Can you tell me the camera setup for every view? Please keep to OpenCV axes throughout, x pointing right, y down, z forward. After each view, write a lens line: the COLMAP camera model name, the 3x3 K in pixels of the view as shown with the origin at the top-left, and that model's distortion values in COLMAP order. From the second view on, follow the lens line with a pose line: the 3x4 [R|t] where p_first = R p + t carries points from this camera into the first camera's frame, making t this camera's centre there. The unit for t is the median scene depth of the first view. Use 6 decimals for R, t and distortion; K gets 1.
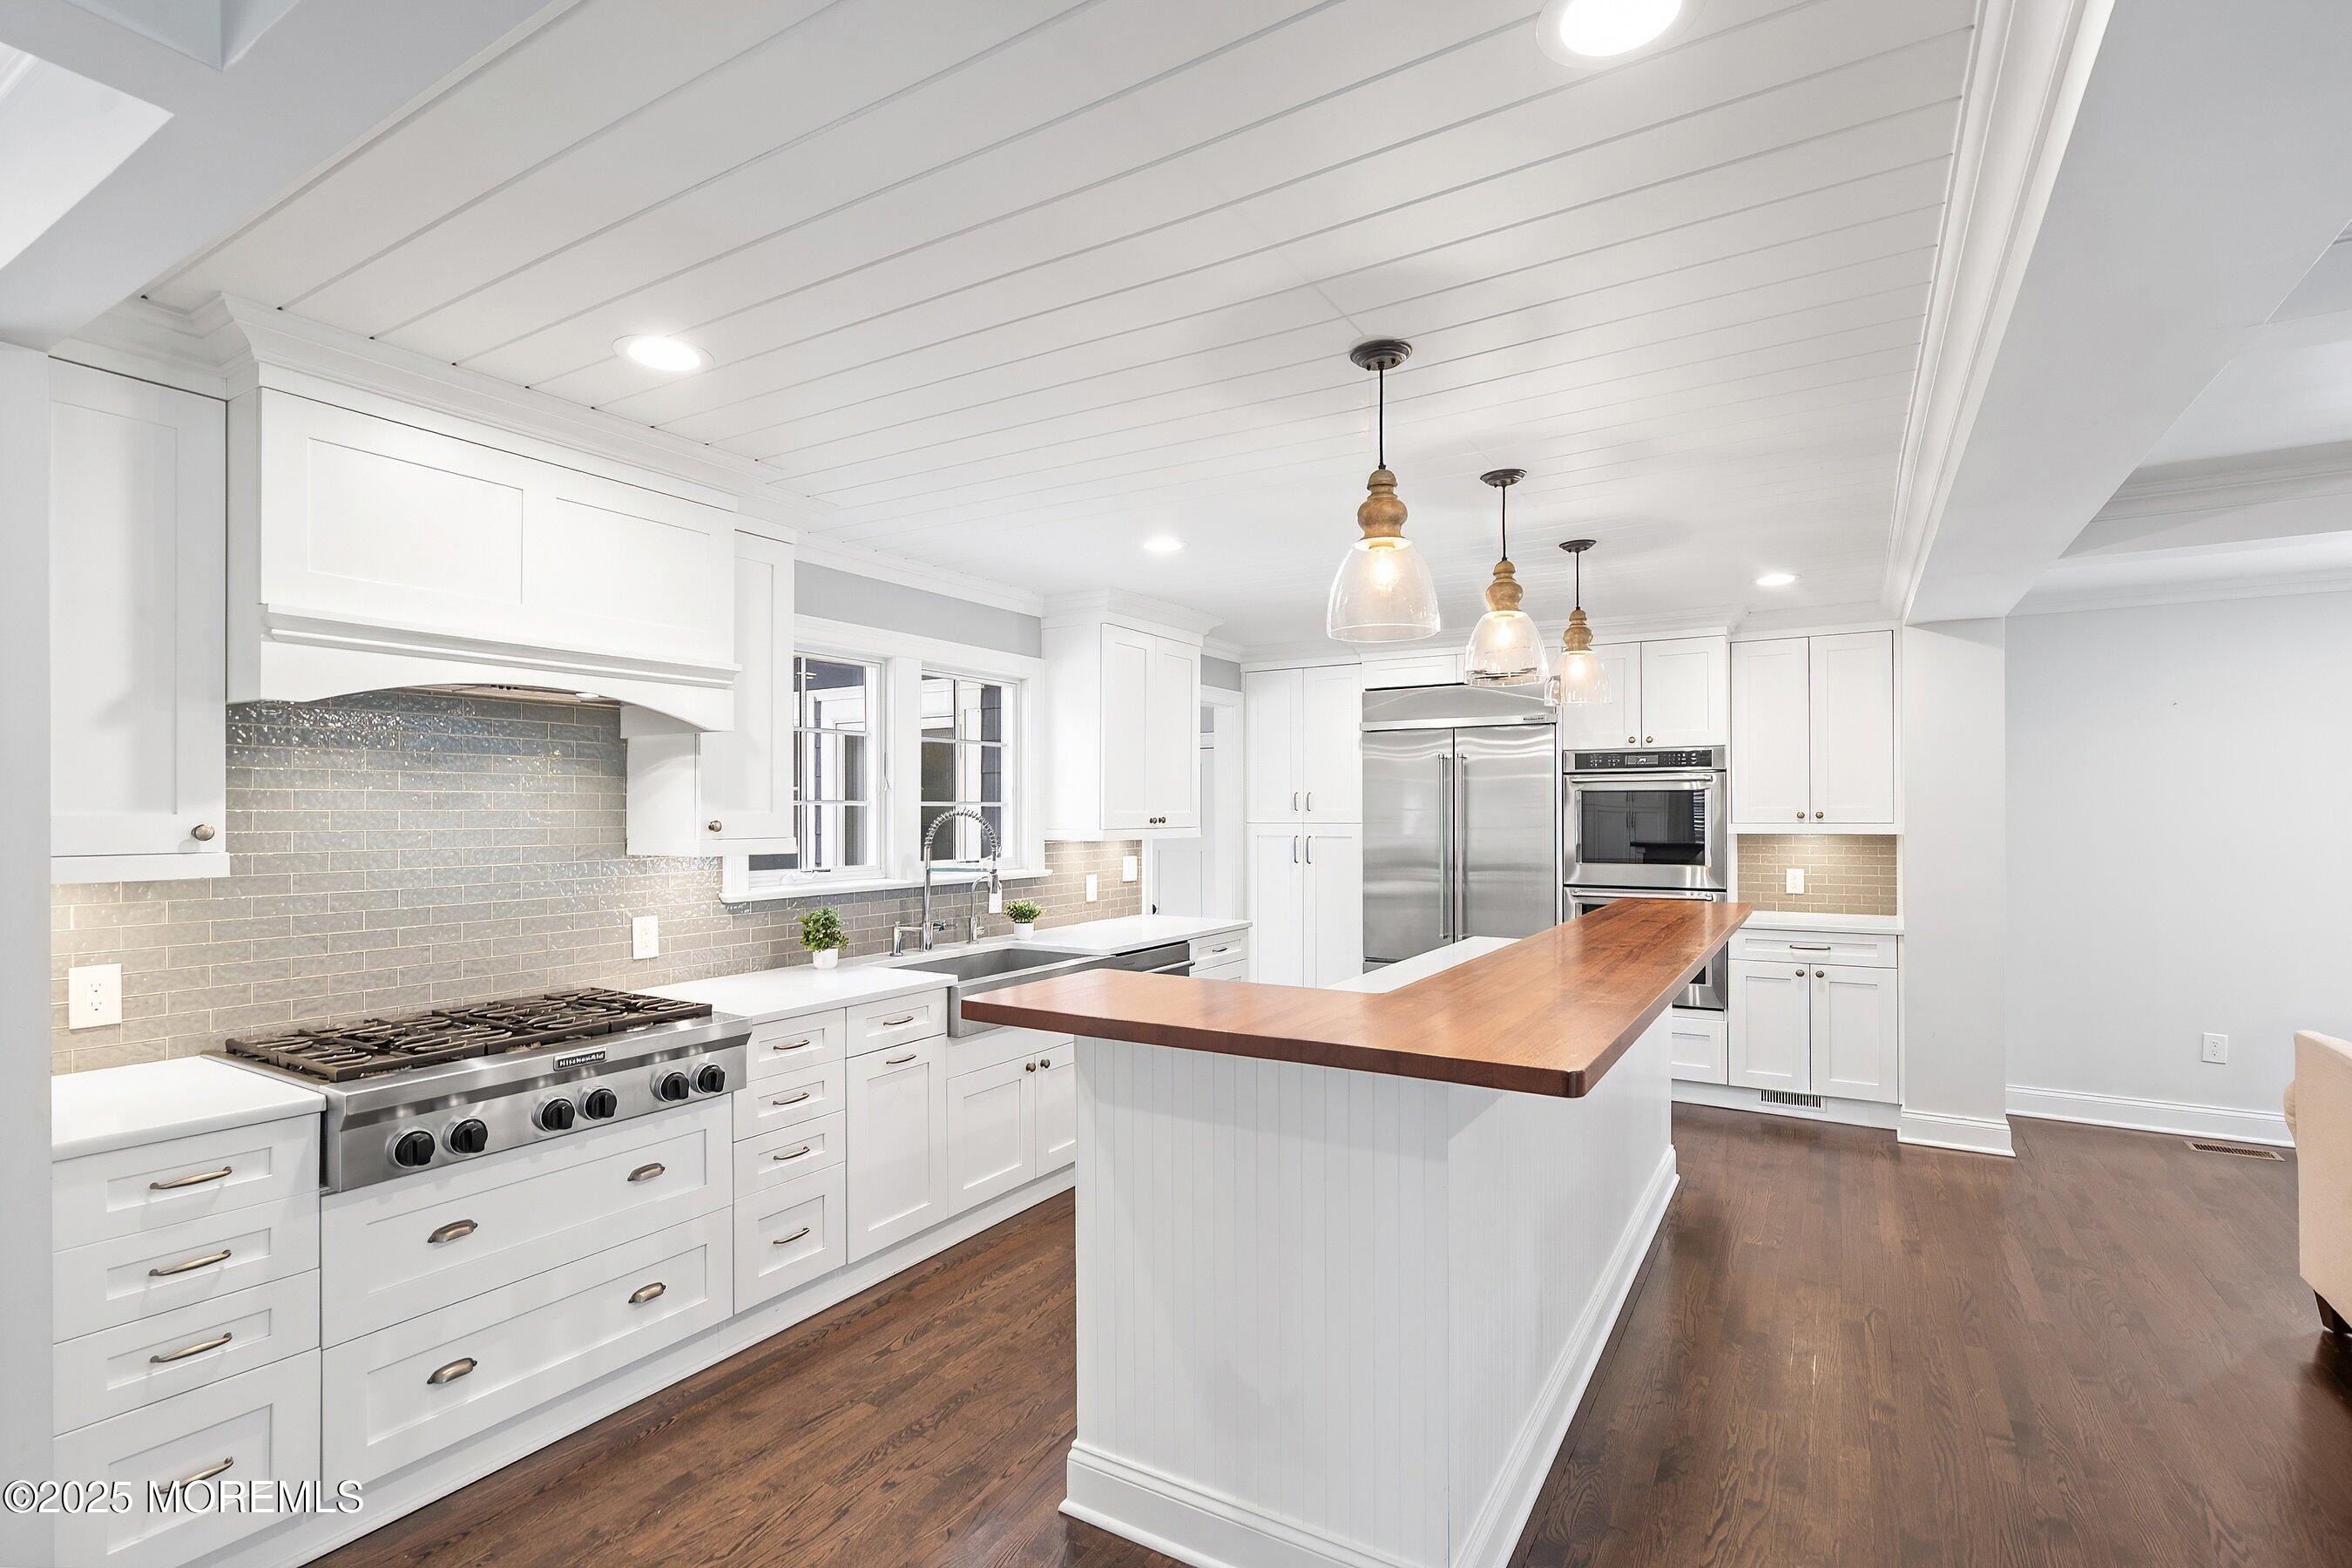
lens RADIAL K [[1098.2, 0, 1176.9], [0, 1098.2, 815.8], [0, 0, 1]] dist [-0.002715, -0.000267]
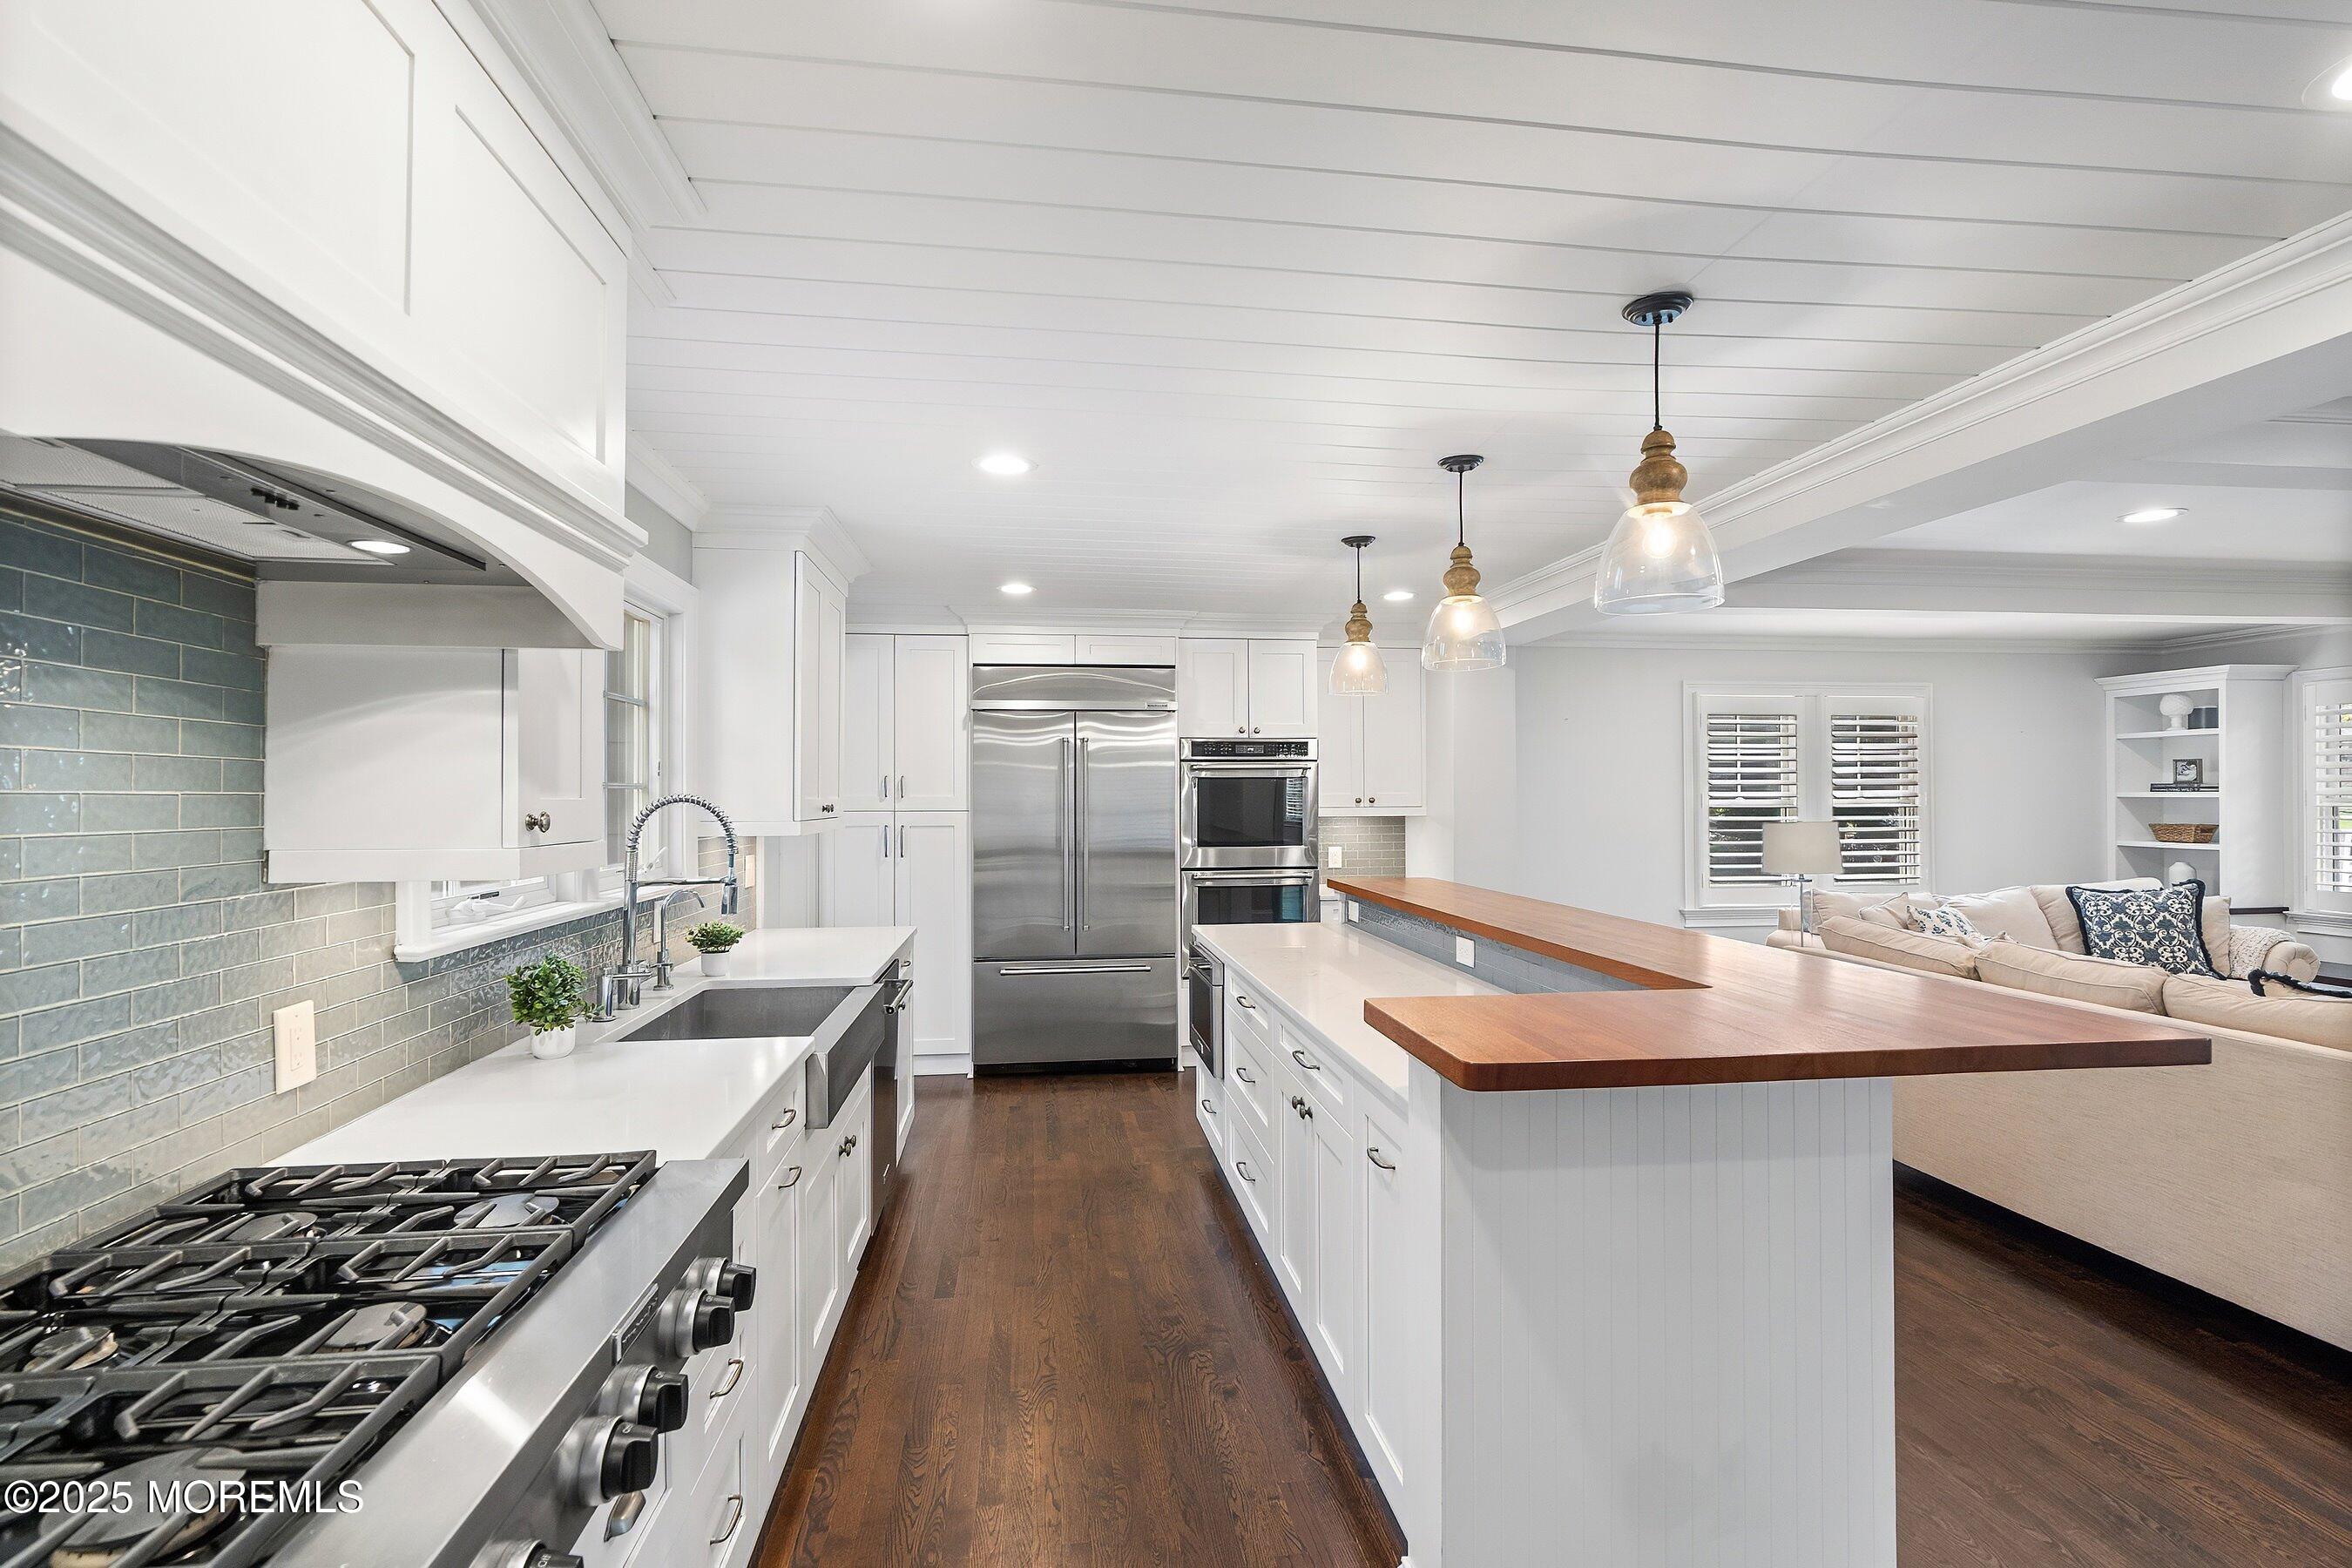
lens RADIAL K [[1073.6, 0, 1168.4], [0, 1073.6, 787.3], [0, 0, 1]] dist [-0.001594, -0.000077]
pose [[0.781108, 0.004216, 0.624382, -0.299938], [0.005711, 0.999887, -0.013897, 0.000938], [-0.624370, 0.014421, 0.780996, 0.230045]]
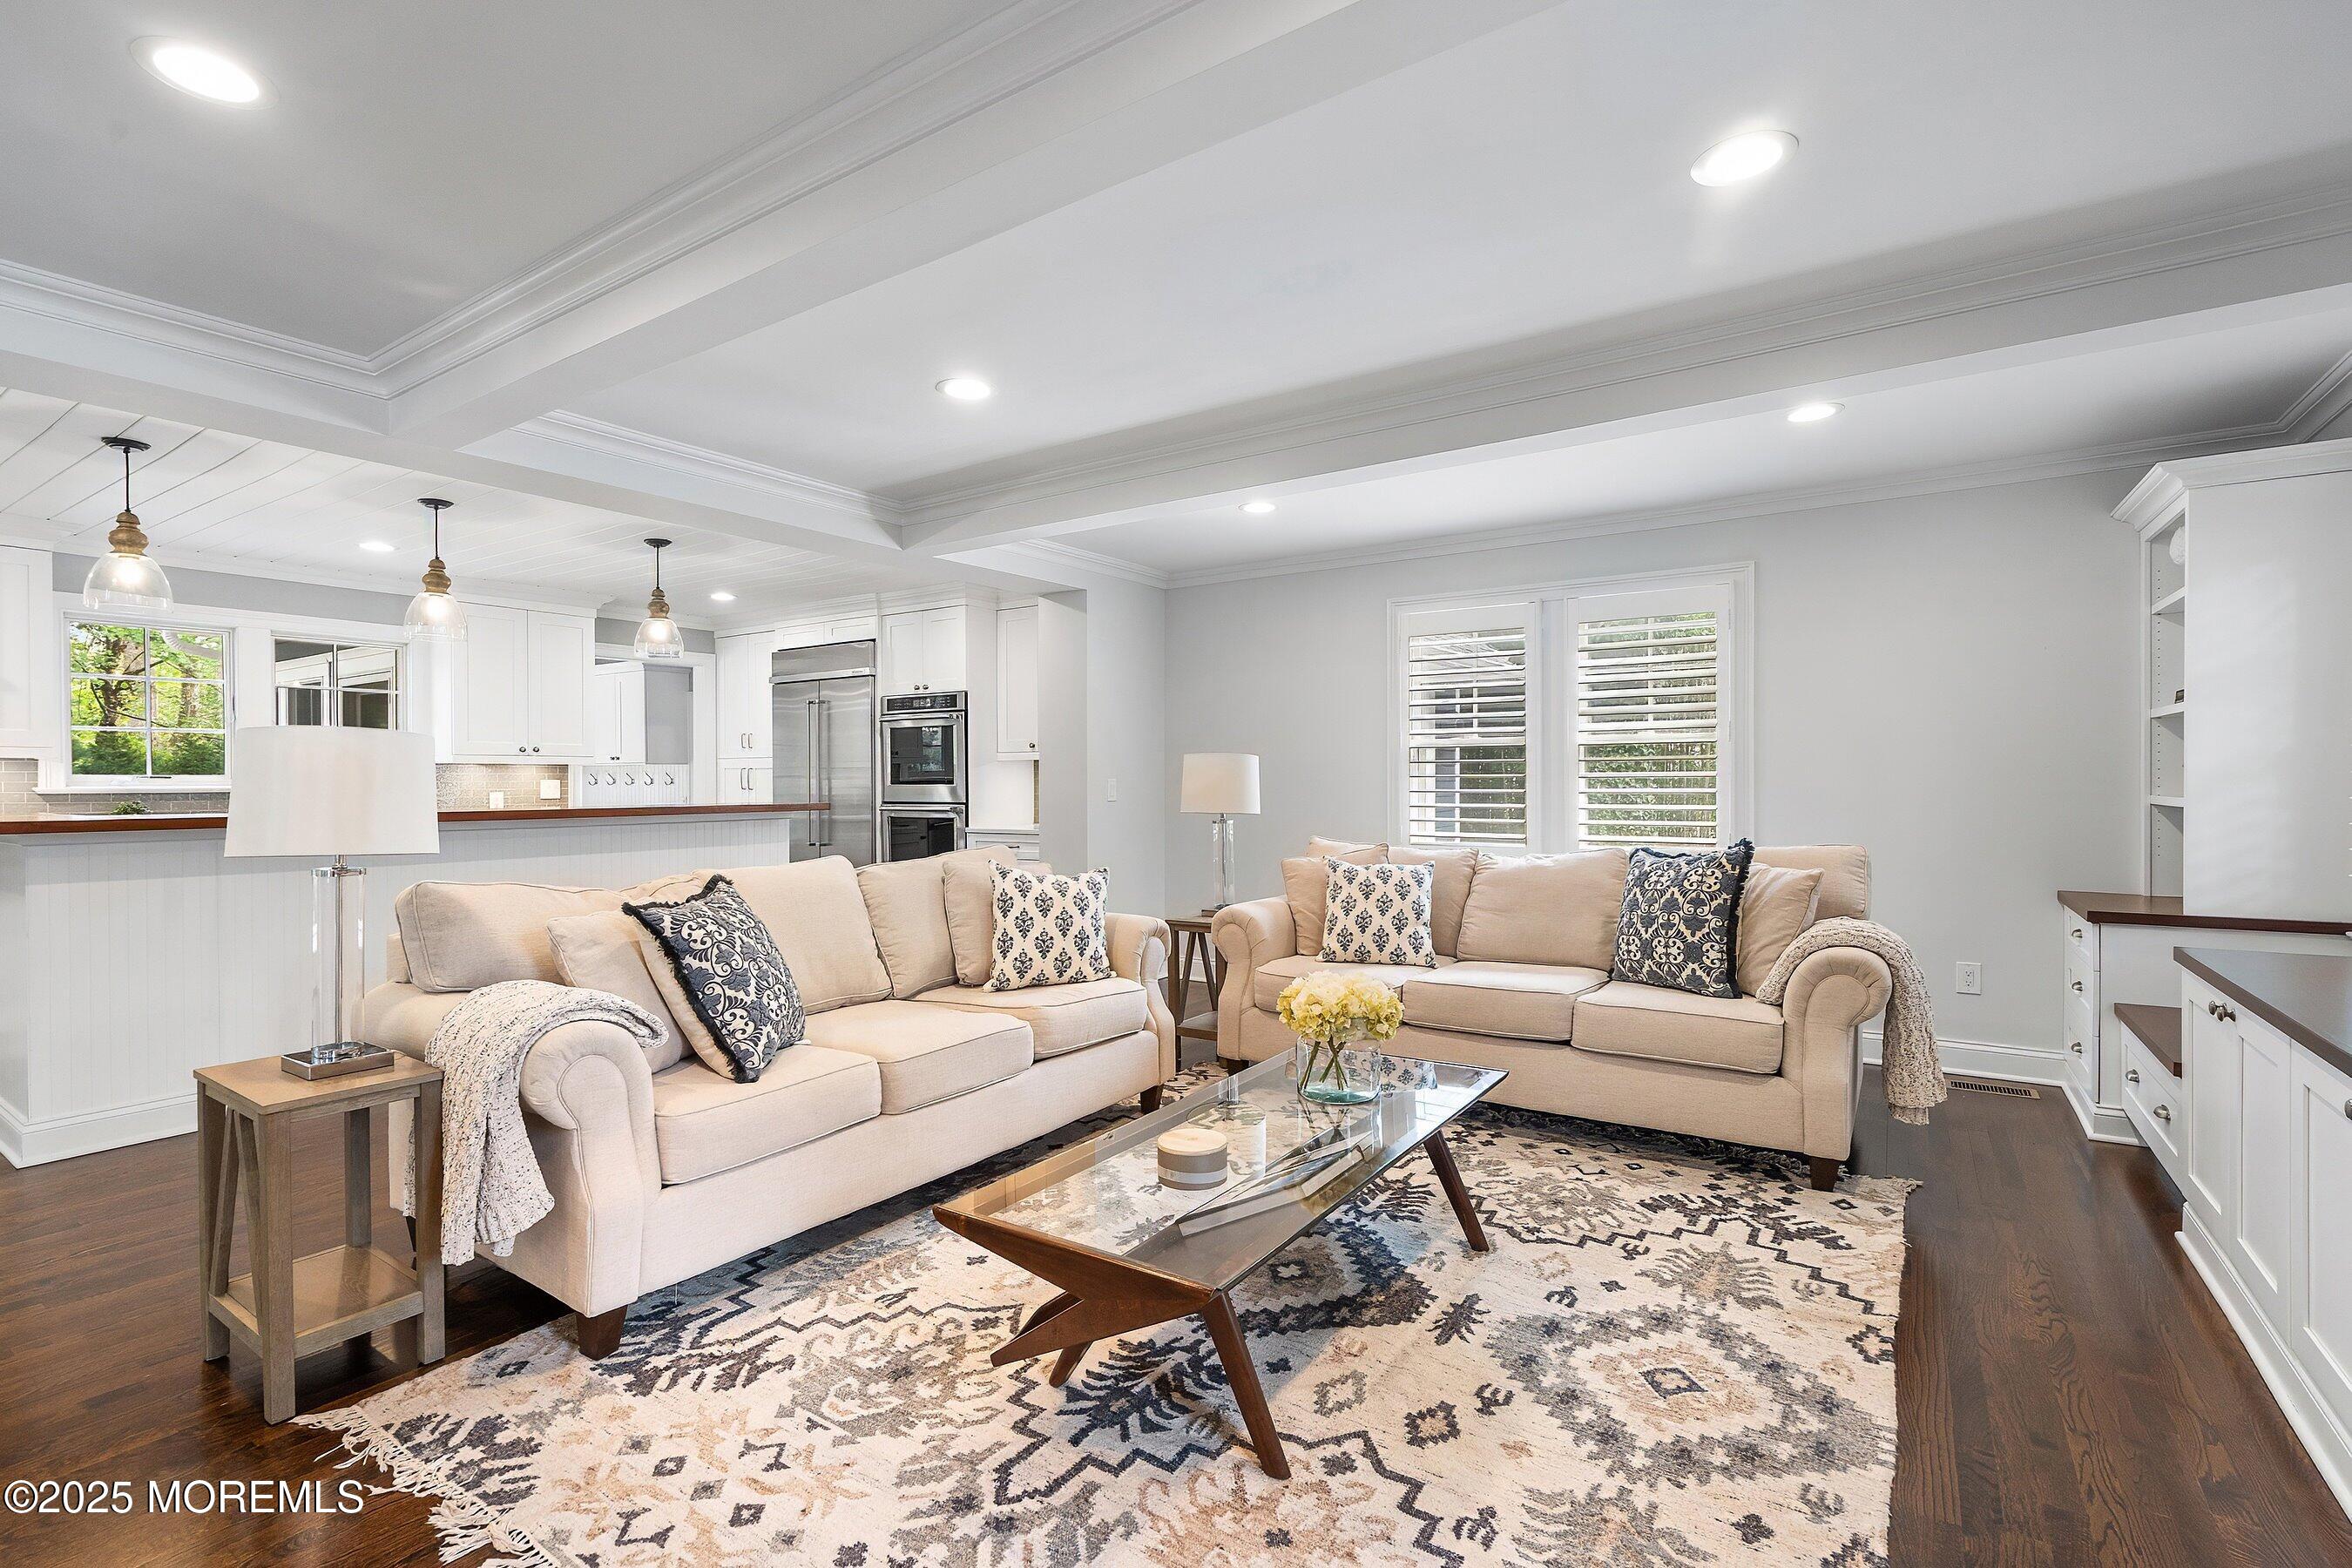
lens RADIAL K [[1073.6, 0, 1168.4], [0, 1073.6, 787.3], [0, 0, 1]] dist [-0.001594, -0.000077]
pose [[0.998559, -0.001900, -0.053624, 0.795782], [0.001872, 0.999998, -0.000574, 0.050243], [0.053625, 0.000473, 0.998561, -0.244515]]
